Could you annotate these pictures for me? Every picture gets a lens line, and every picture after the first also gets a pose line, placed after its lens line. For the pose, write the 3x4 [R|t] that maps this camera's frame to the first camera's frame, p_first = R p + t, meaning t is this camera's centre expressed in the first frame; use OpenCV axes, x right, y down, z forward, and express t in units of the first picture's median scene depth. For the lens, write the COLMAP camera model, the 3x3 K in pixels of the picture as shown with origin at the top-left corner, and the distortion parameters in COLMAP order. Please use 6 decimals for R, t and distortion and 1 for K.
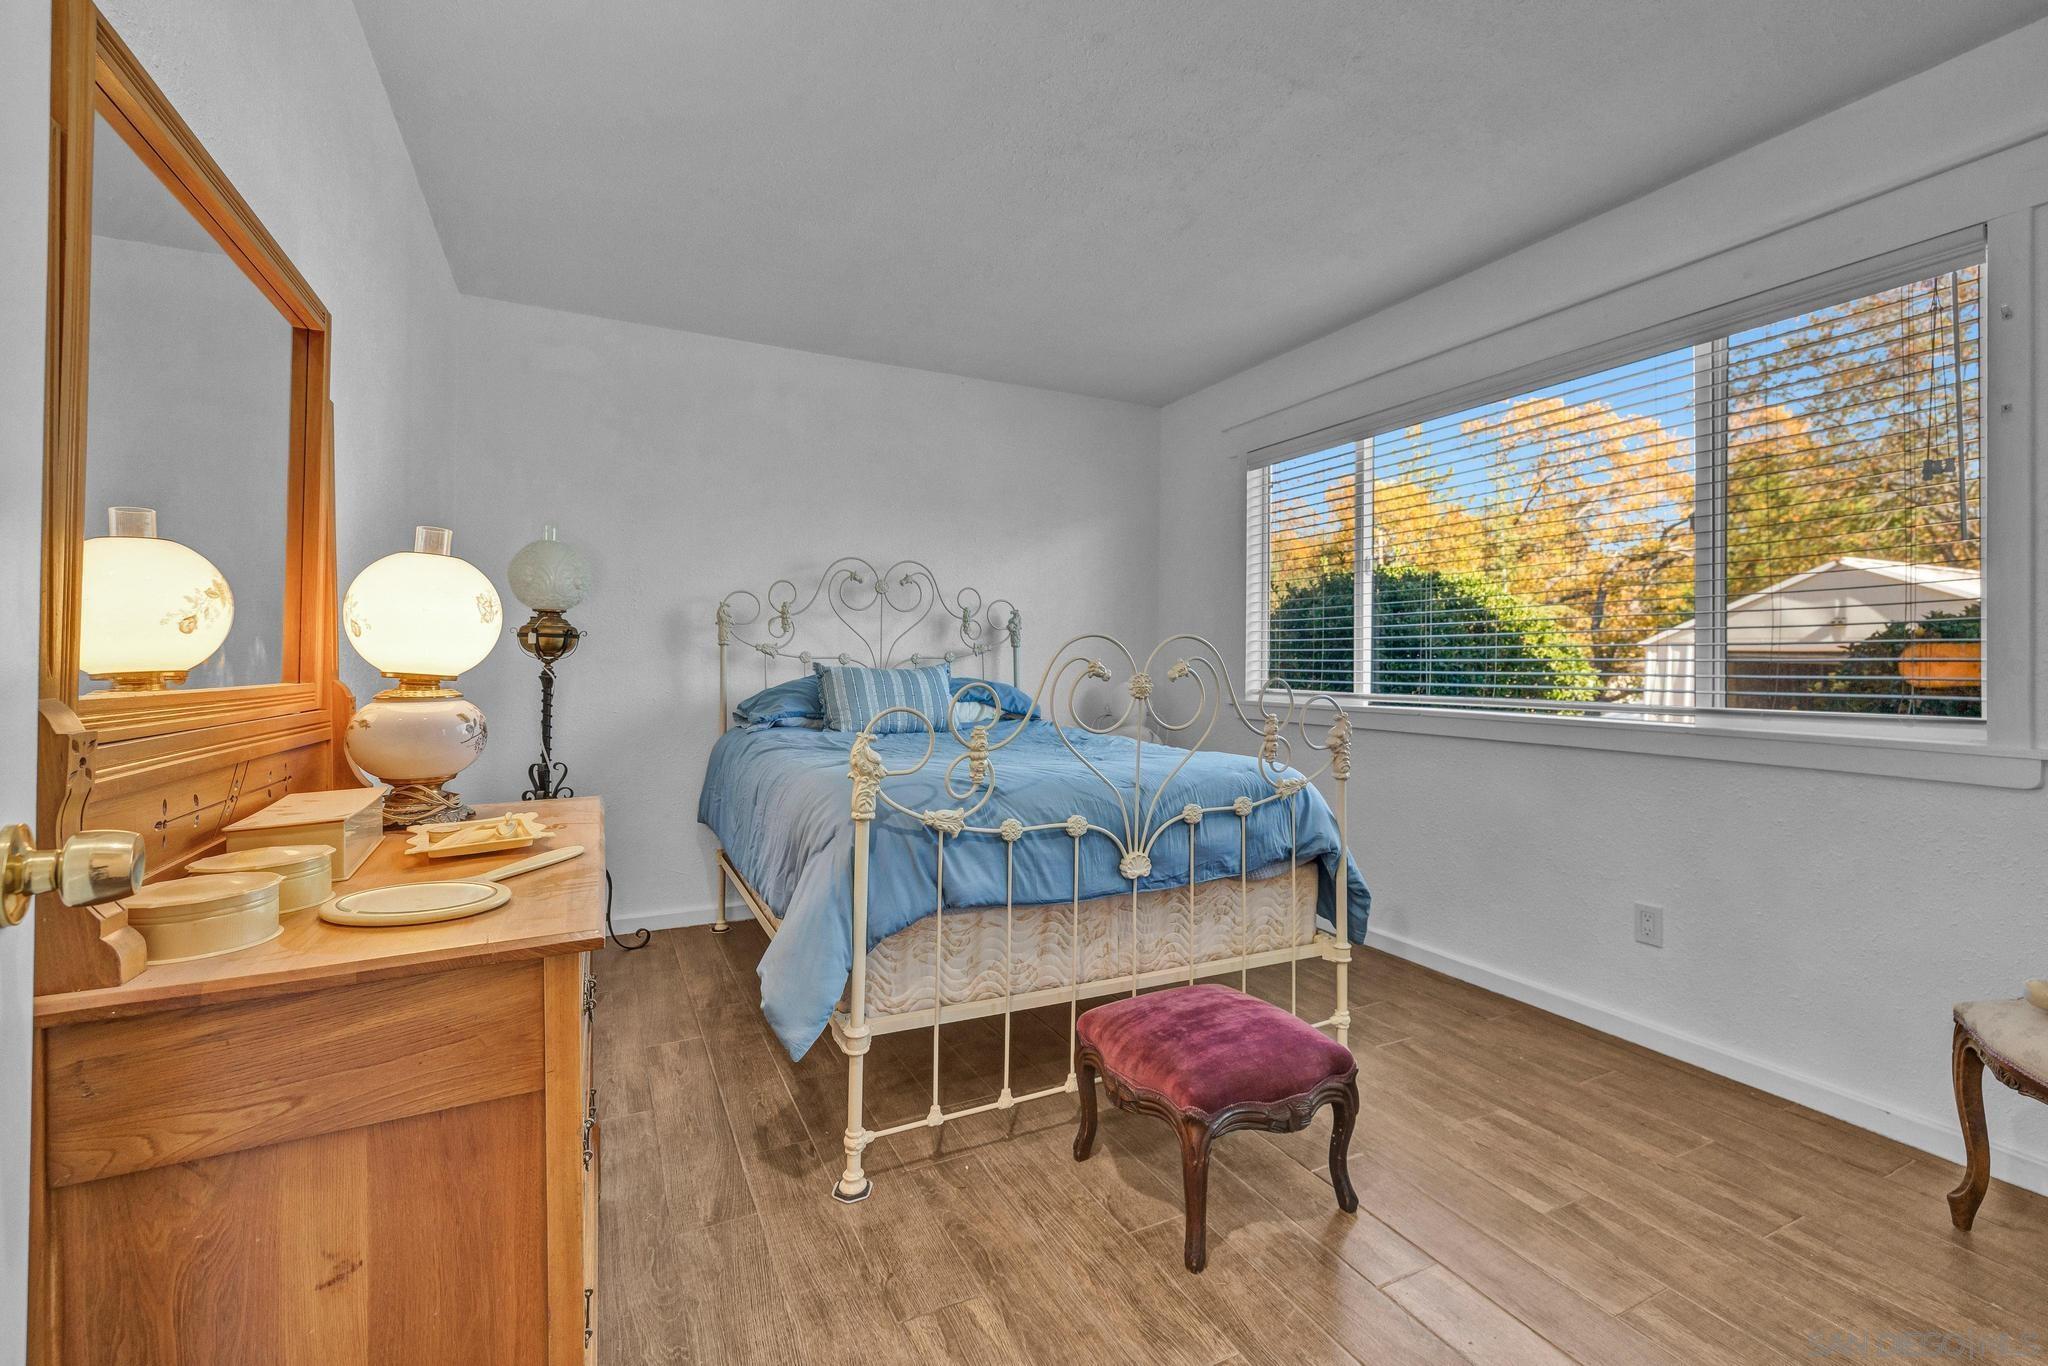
lens RADIAL K [[873.8, 0, 1024.9], [0, 873.8, 668.9], [0, 0, 1]] dist [0.003746, -0.000212]
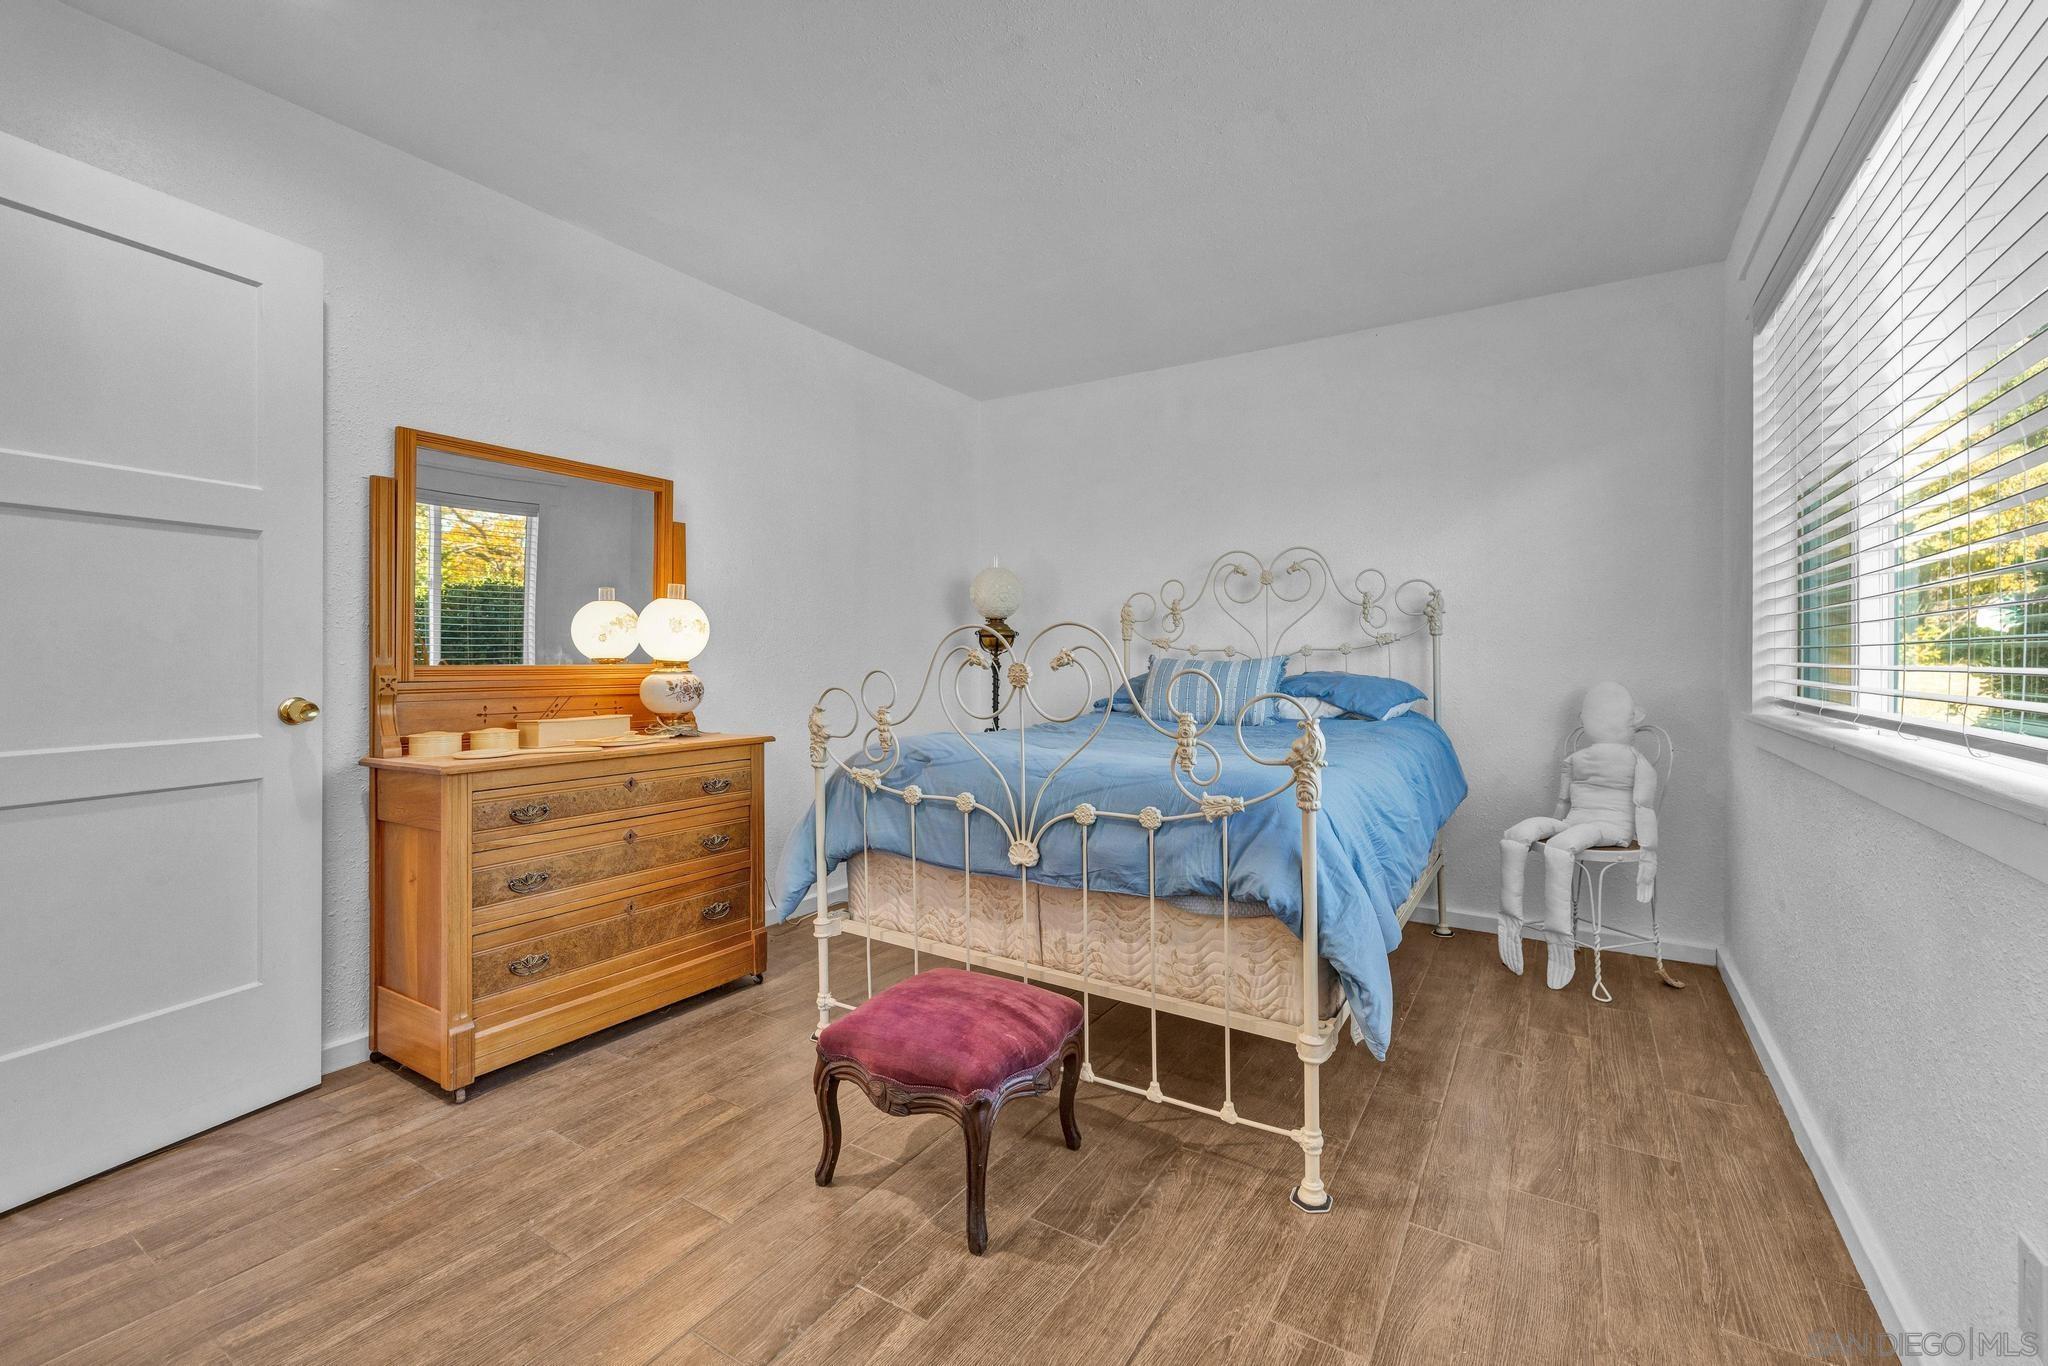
lens RADIAL K [[873.8, 0, 1019.2], [0, 873.8, 666.8], [0, 0, 1]] dist [0.003746, -0.000212]
pose [[0.516077, 0.004953, -0.856528, 0.923257], [-0.005108, 0.999983, 0.002705, 0.008138], [0.856527, 0.002980, 0.516094, 0.451208]]
